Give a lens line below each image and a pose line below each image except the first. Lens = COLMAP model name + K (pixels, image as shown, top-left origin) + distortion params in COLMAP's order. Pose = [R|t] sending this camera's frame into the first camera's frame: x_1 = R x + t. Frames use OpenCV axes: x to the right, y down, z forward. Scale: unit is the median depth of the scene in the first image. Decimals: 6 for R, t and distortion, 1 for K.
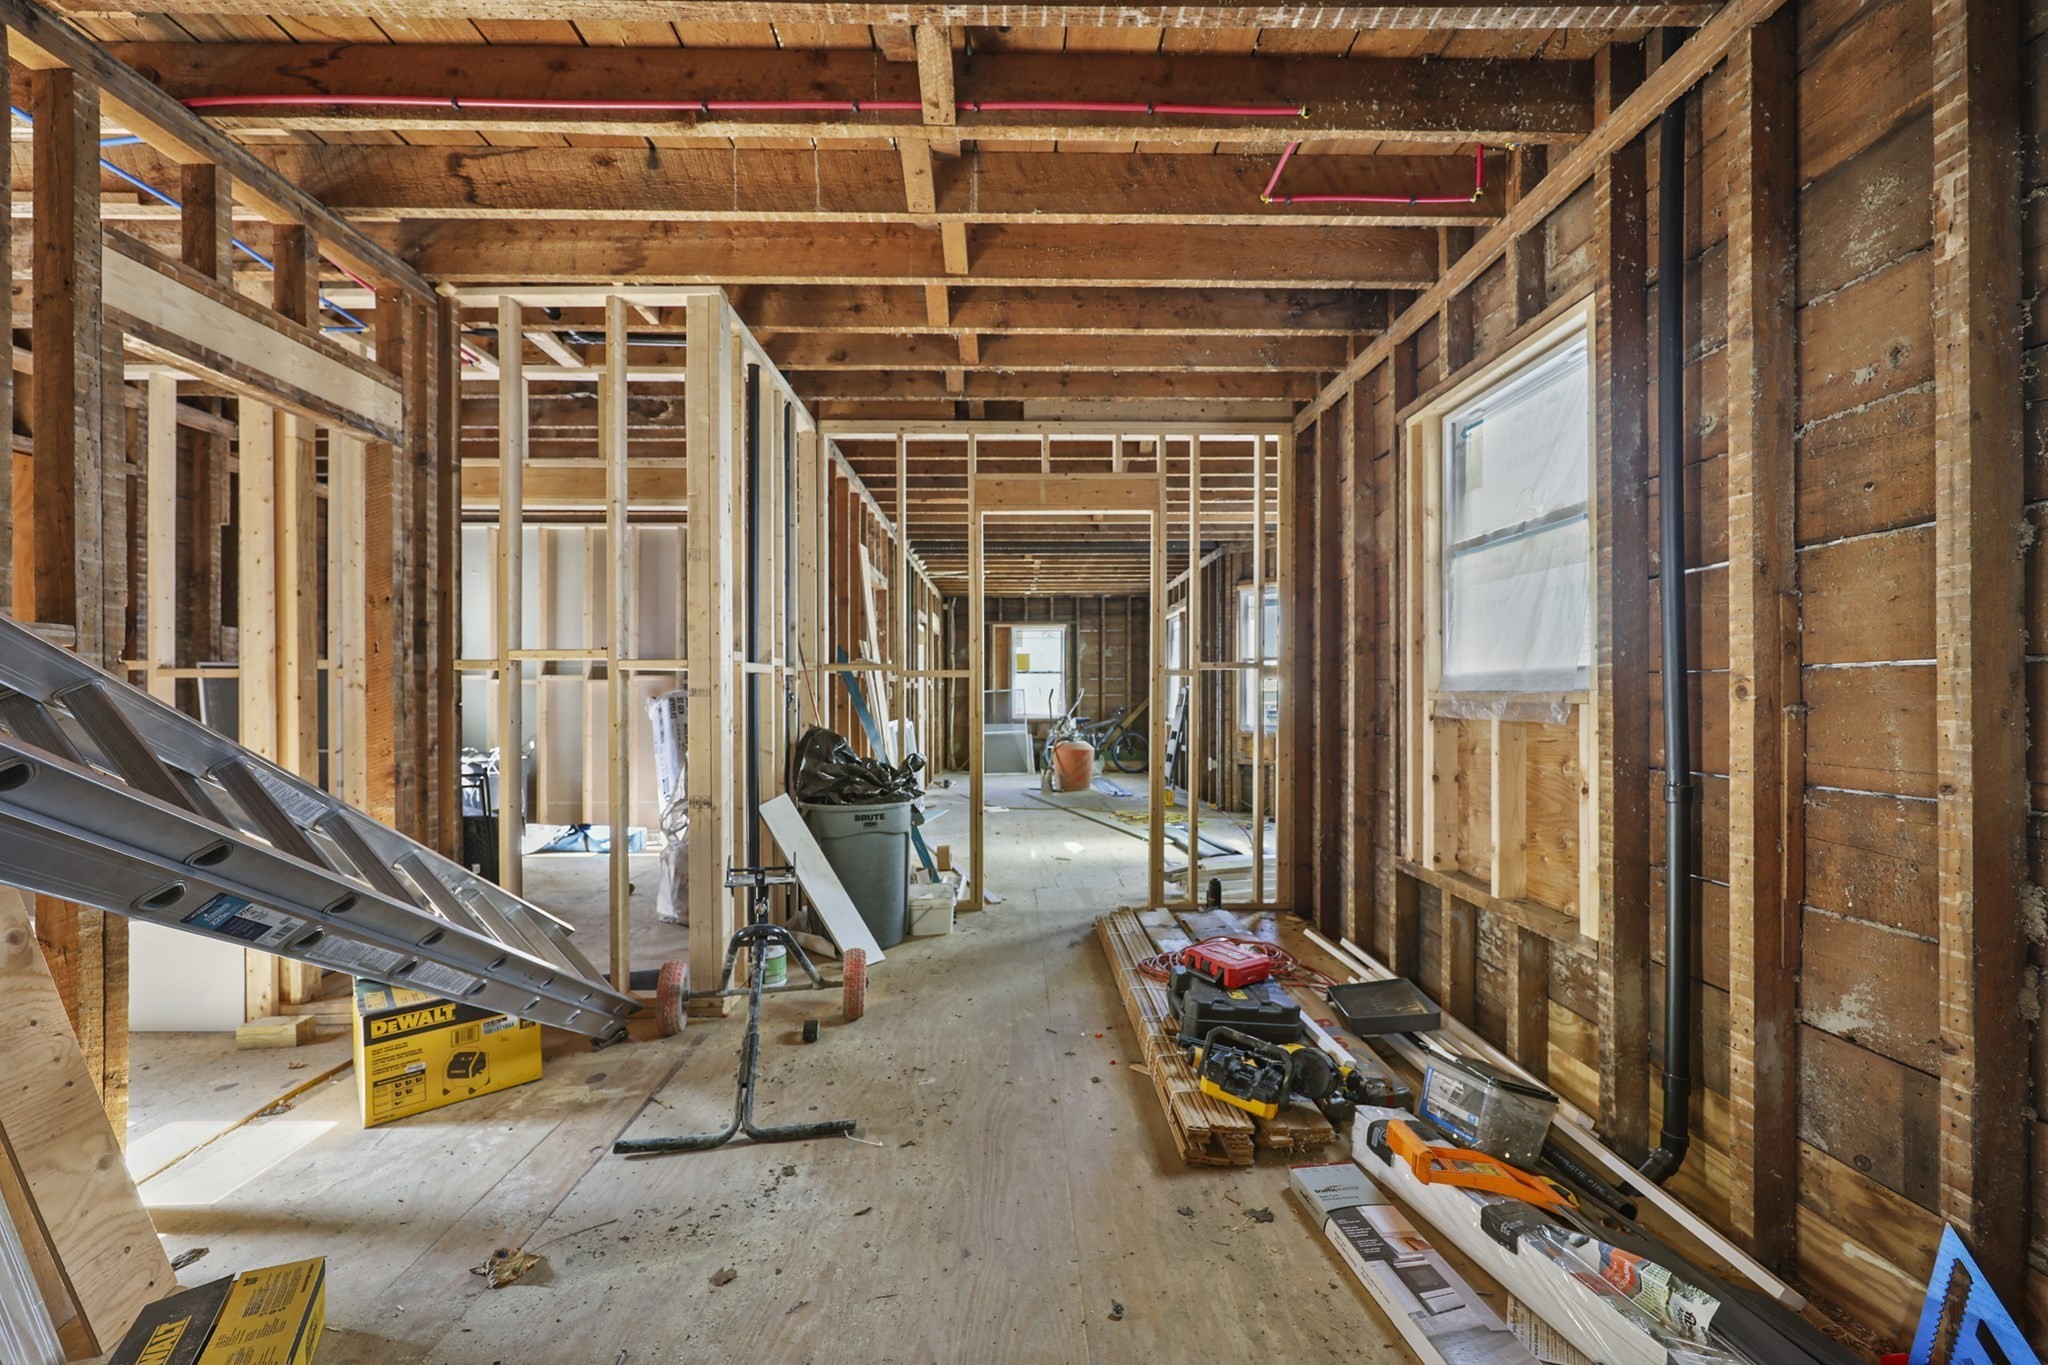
lens RADIAL K [[839.2, 0, 1023.0], [0, 839.2, 673.1], [0, 0, 1]] dist [-0.000535, 0.000065]
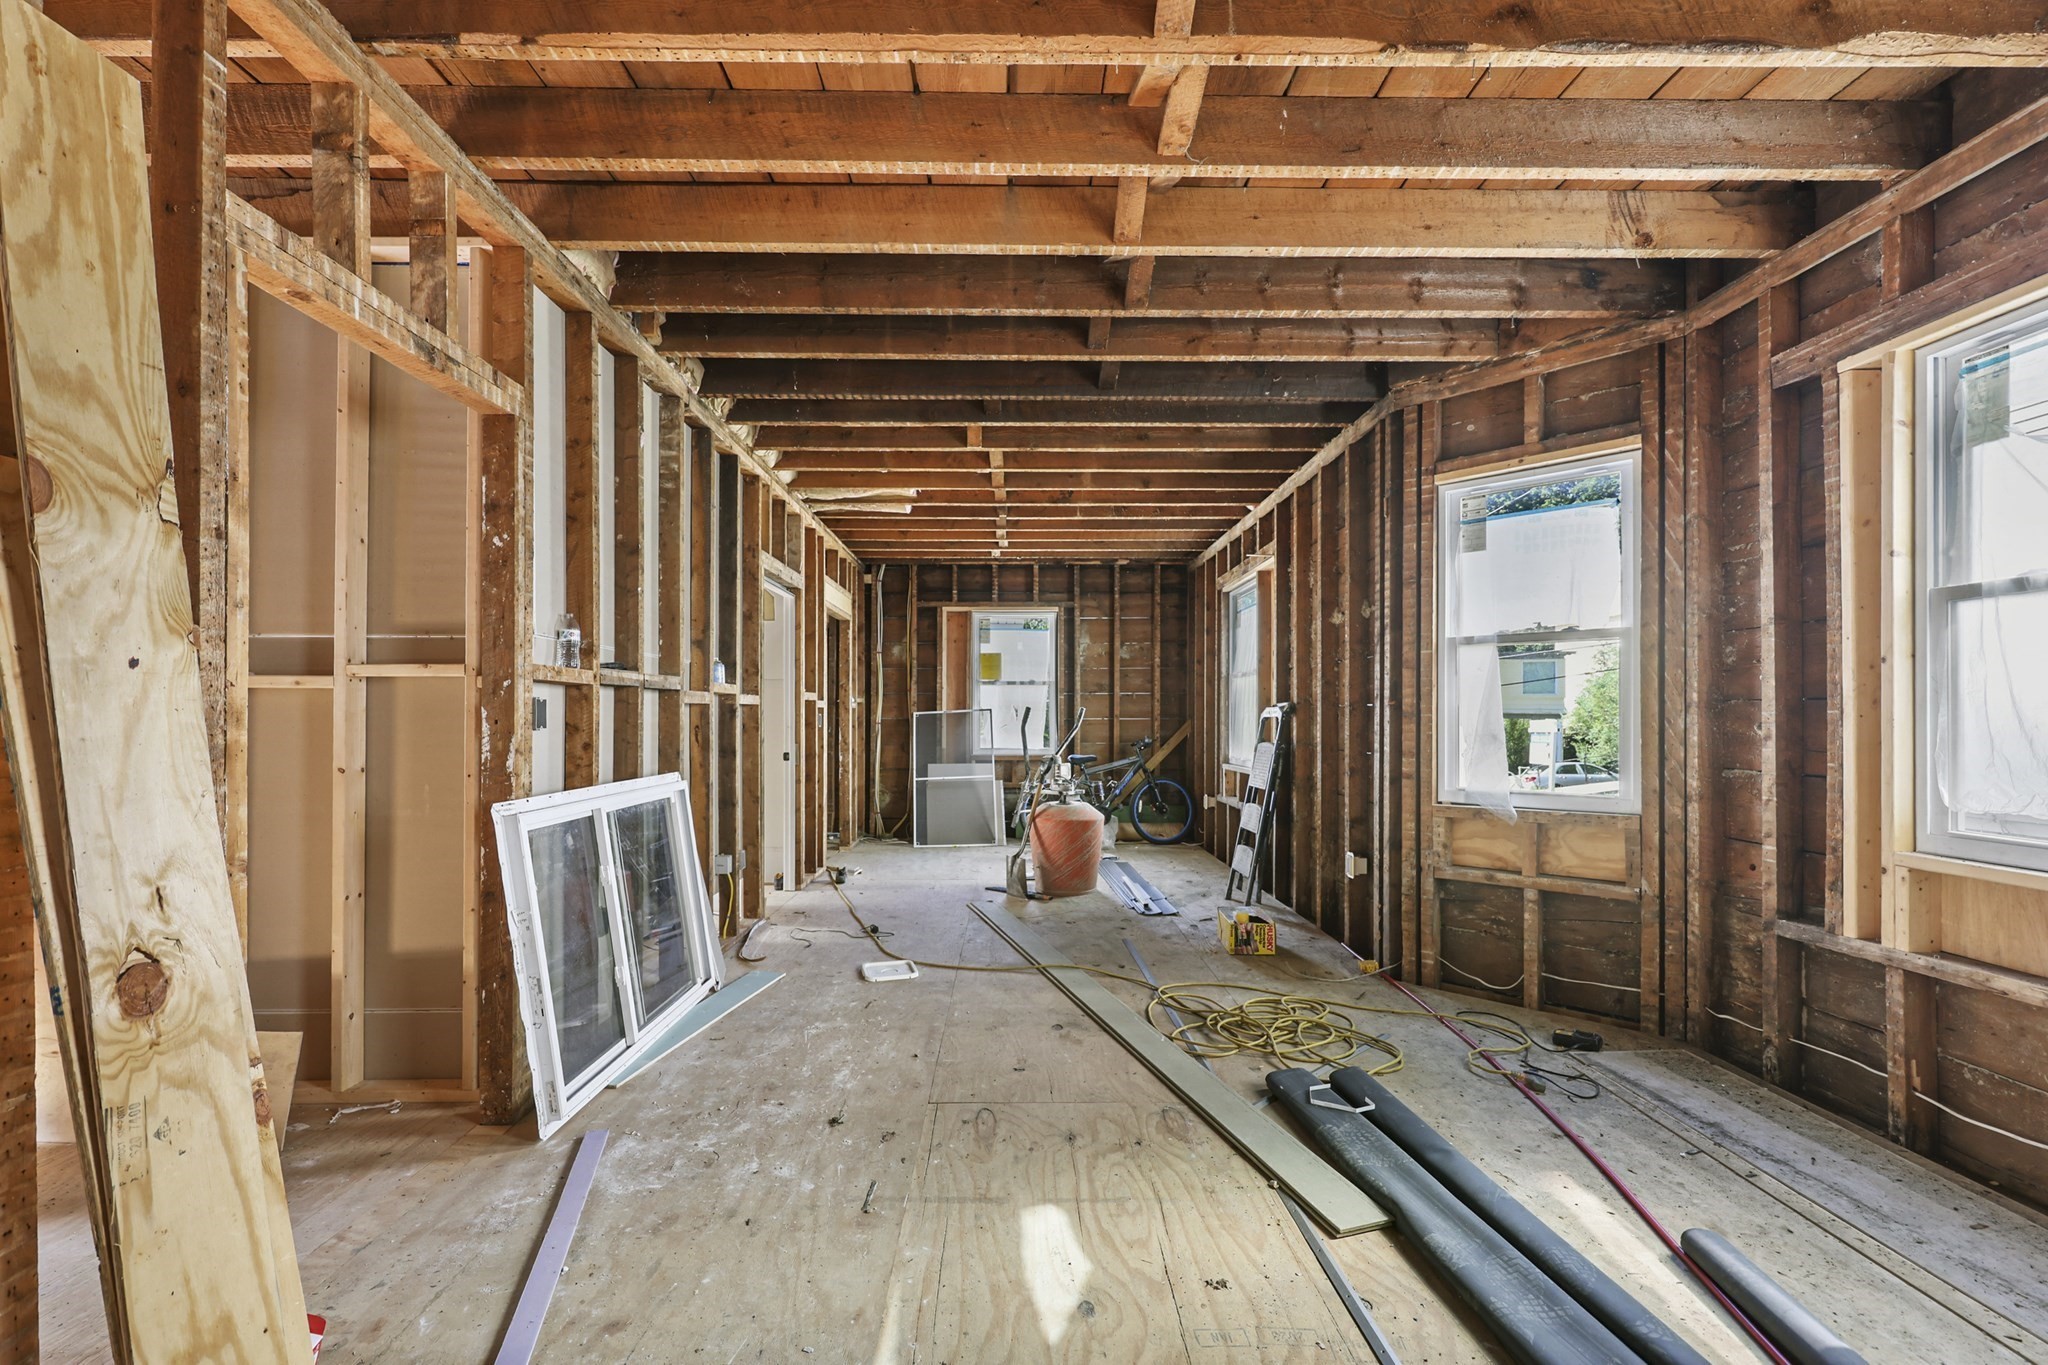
lens RADIAL K [[839.2, 0, 1023.0], [0, 839.2, 673.1], [0, 0, 1]] dist [-0.000535, 0.000065]
pose [[0.999987, 0.005020, -0.000996, 0.025960], [-0.005045, 0.999625, -0.026901, 0.009237], [0.000860, 0.026905, 0.999638, 0.371863]]
